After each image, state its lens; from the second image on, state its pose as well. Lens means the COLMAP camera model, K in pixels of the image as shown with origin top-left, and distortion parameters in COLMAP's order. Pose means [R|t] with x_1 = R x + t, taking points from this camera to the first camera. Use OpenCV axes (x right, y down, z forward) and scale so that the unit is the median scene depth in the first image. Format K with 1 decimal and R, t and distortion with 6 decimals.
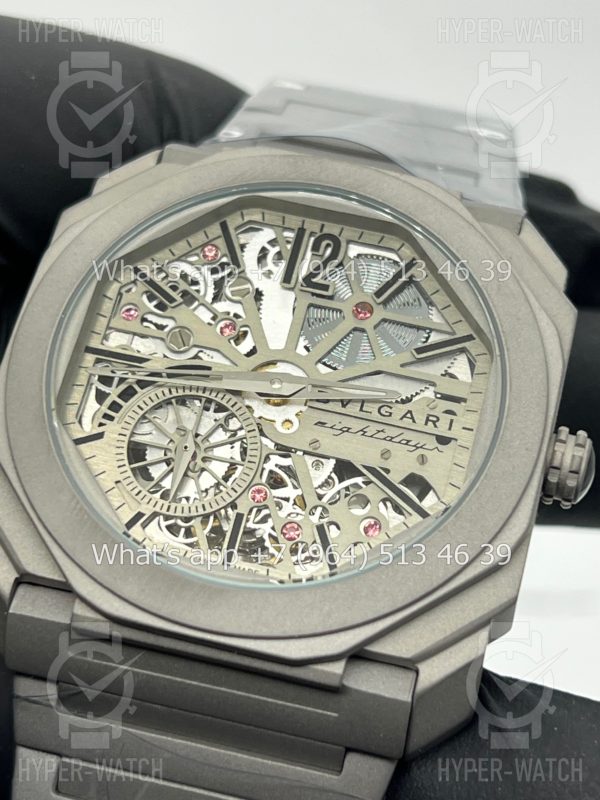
lens RADIAL K [[1859.7, 0, 296.4], [0, 1859.7, 395.5], [0, 0, 1]] dist [0.404189, 0.000000]
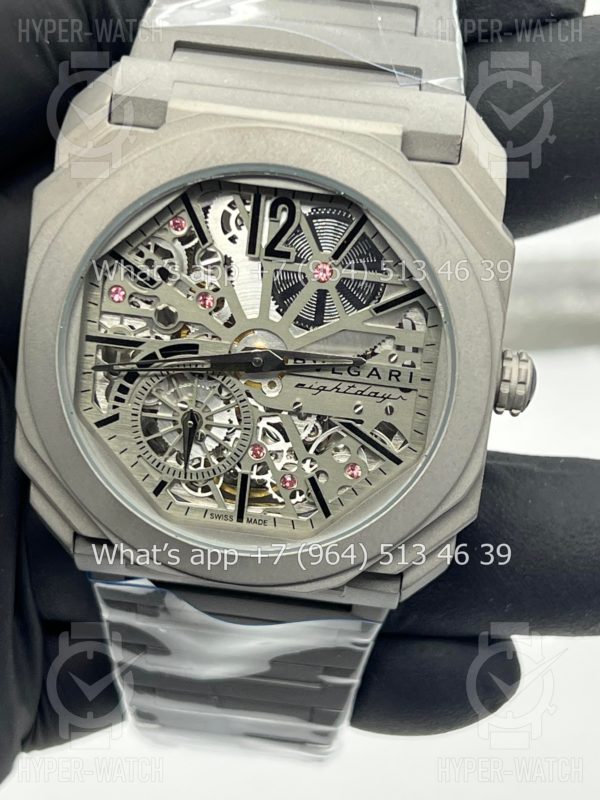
lens RADIAL K [[1859.7, 0, 301.6], [0, 1859.7, 403.3], [0, 0, 1]] dist [0.404189, 0.000000]
pose [[0.990459, -0.116141, -0.074175, 0.098667], [0.136215, 0.743515, 0.654700, -0.735655], [-0.020887, -0.658557, 0.752241, 0.115638]]
